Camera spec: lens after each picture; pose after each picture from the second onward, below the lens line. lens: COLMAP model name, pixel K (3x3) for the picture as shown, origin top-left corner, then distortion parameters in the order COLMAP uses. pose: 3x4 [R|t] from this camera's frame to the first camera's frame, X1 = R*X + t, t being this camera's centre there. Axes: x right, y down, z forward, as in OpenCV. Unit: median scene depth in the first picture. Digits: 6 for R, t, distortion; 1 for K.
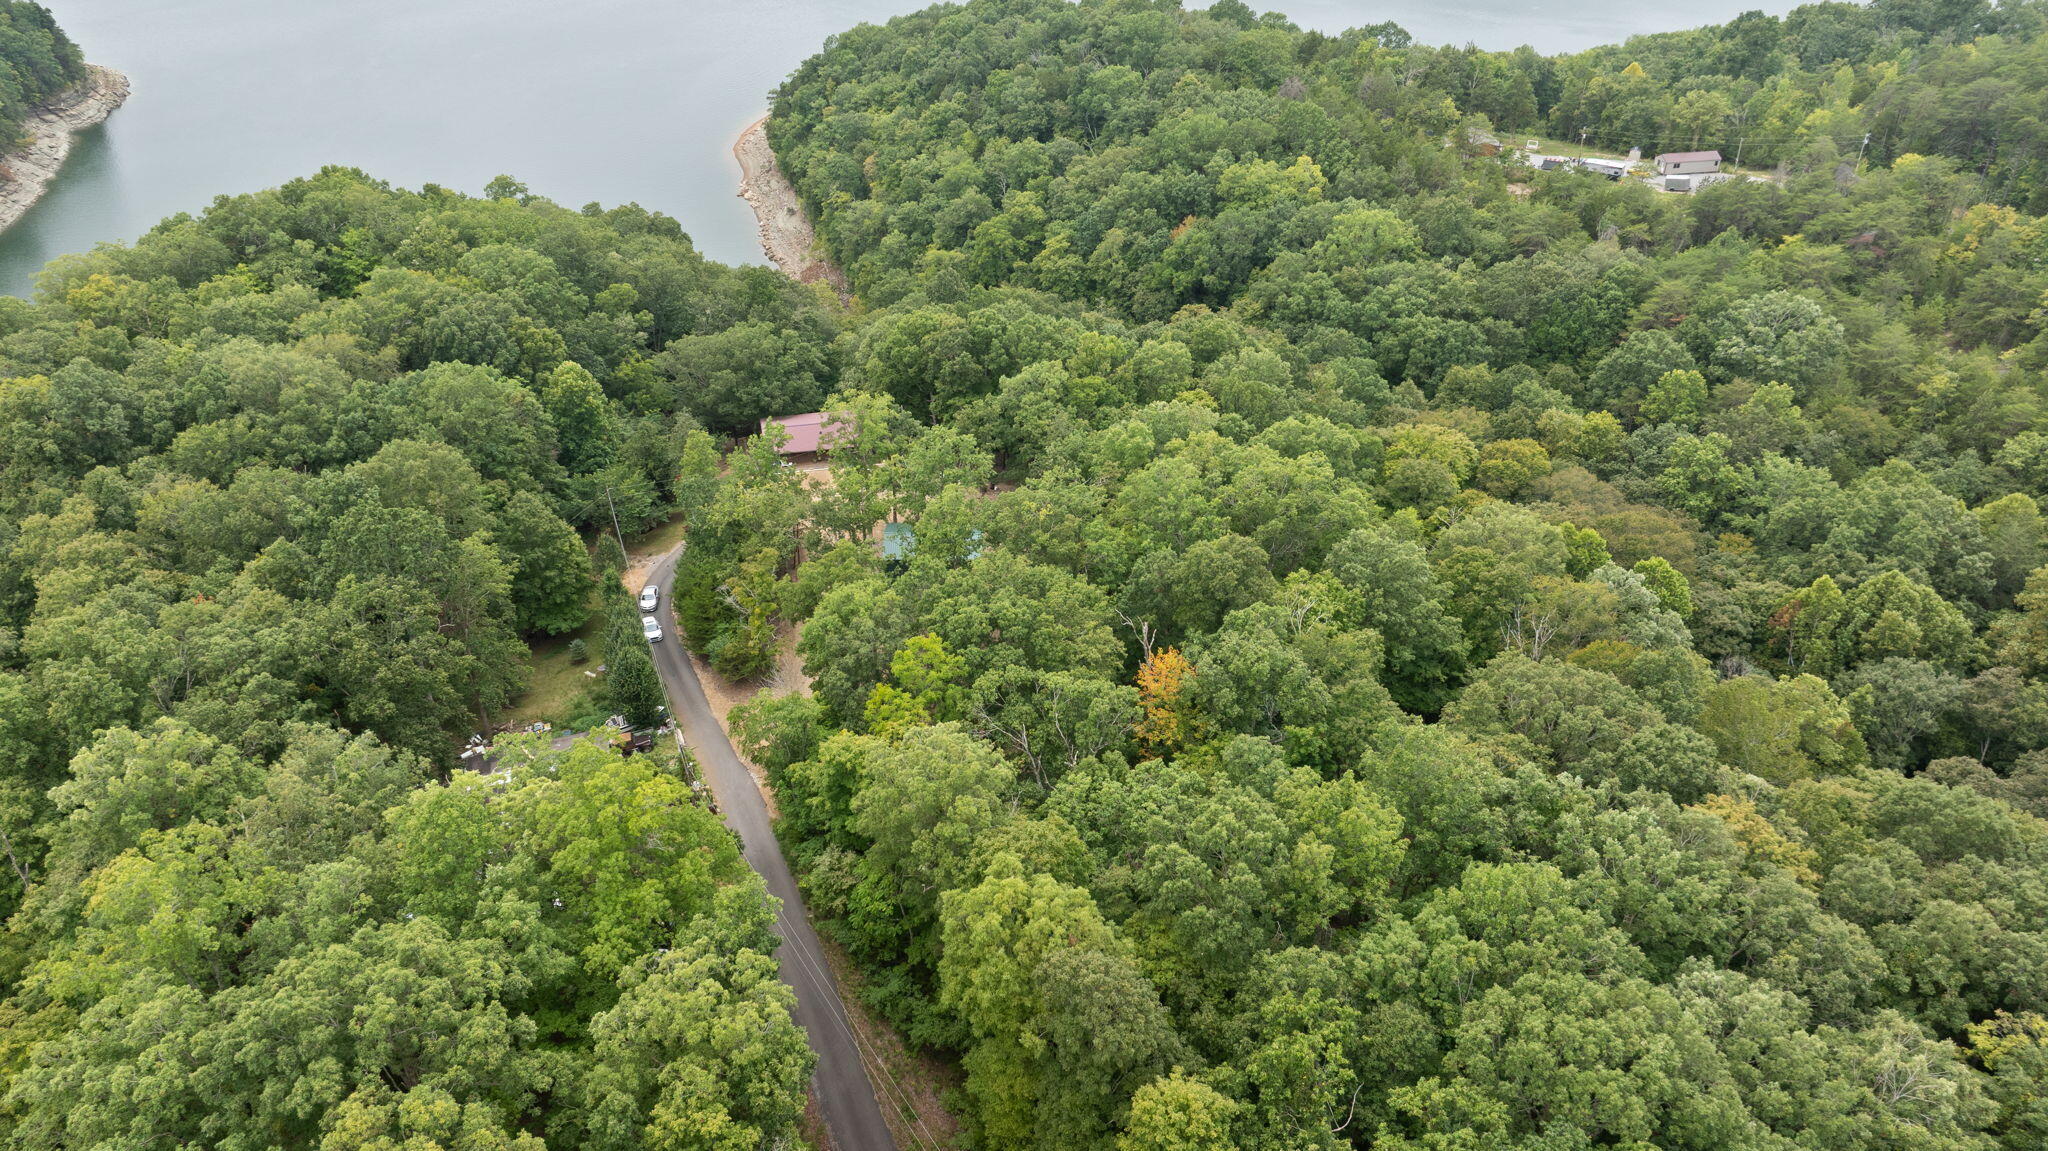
lens RADIAL K [[1464.4, 0, 1033.8], [0, 1464.4, 567.8], [0, 0, 1]] dist [-0.020560, 0.007180]
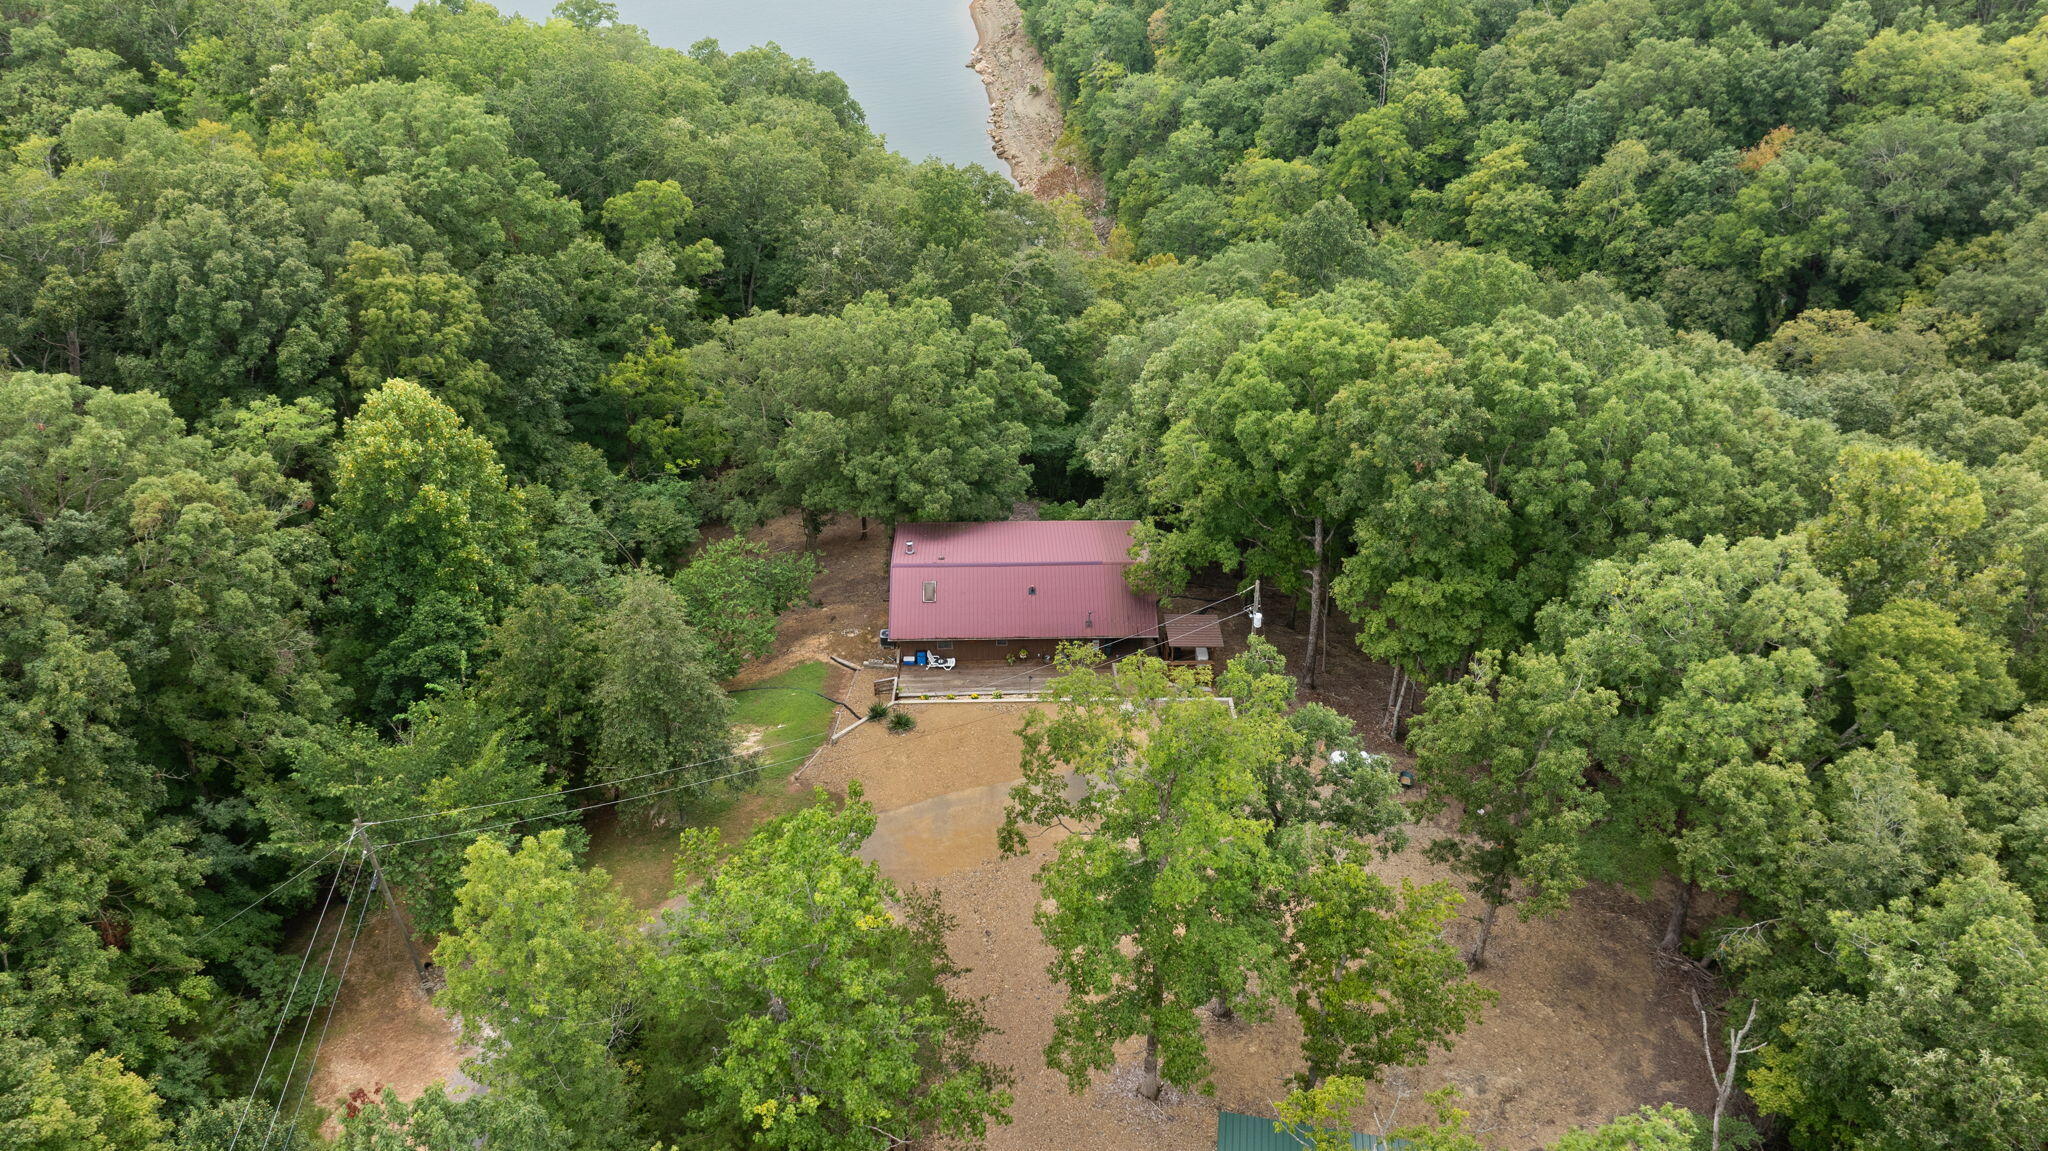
lens RADIAL K [[1464.4, 0, 1033.8], [0, 1464.4, 567.8], [0, 0, 1]] dist [-0.020560, 0.007180]
pose [[0.984341, 0.108123, -0.139222, -0.061827], [-0.099812, 0.992856, 0.065378, -0.086326], [0.145296, -0.050458, 0.988101, 0.414028]]
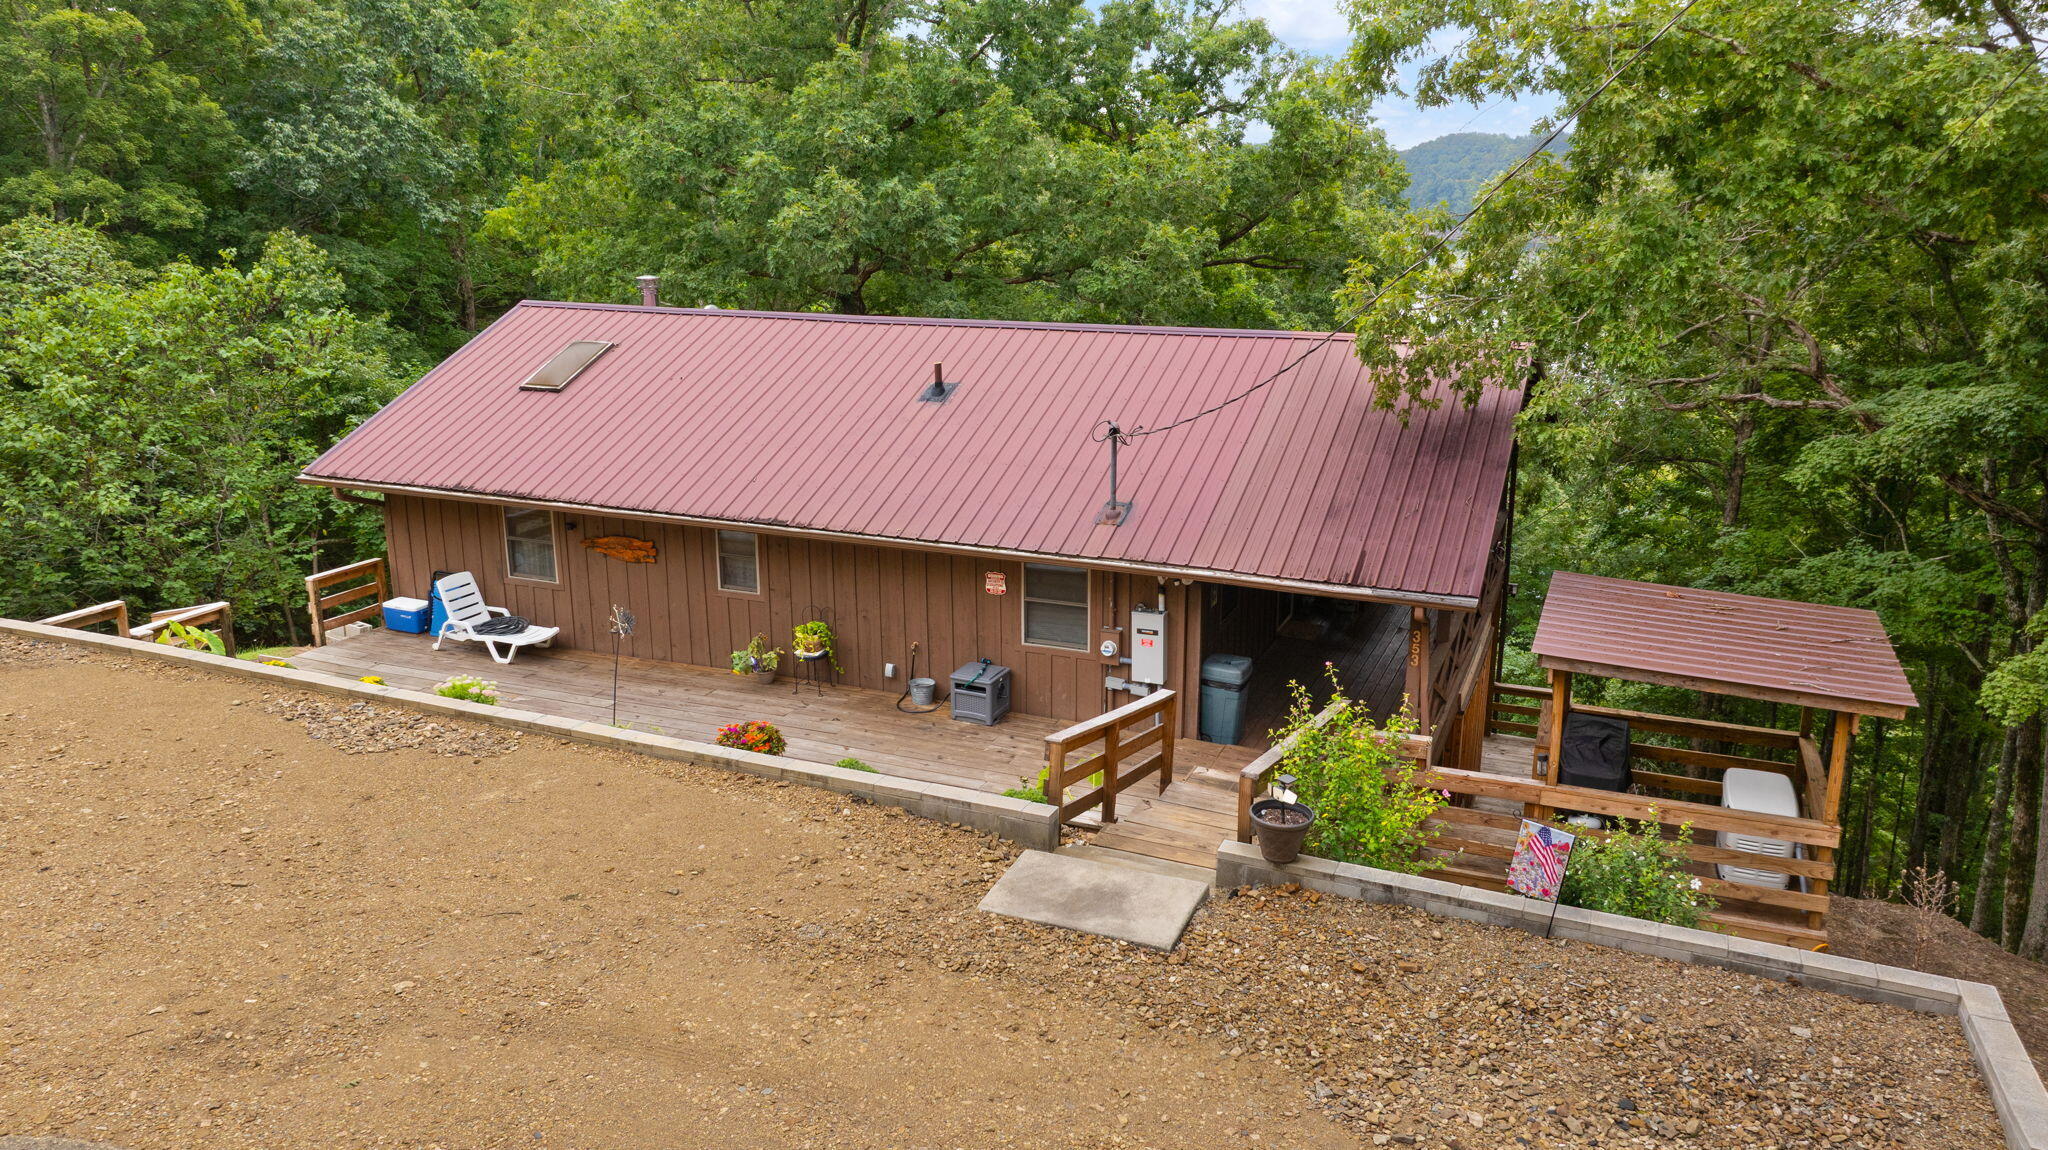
lens RADIAL K [[1464.4, 0, 1033.8], [0, 1464.4, 567.3], [0, 0, 1]] dist [-0.020560, 0.007180]
pose [[0.822977, 0.152636, -0.547184, -0.062051], [-0.304806, 0.931477, -0.198602, -0.045491], [0.479376, 0.330230, 0.813109, 0.644056]]
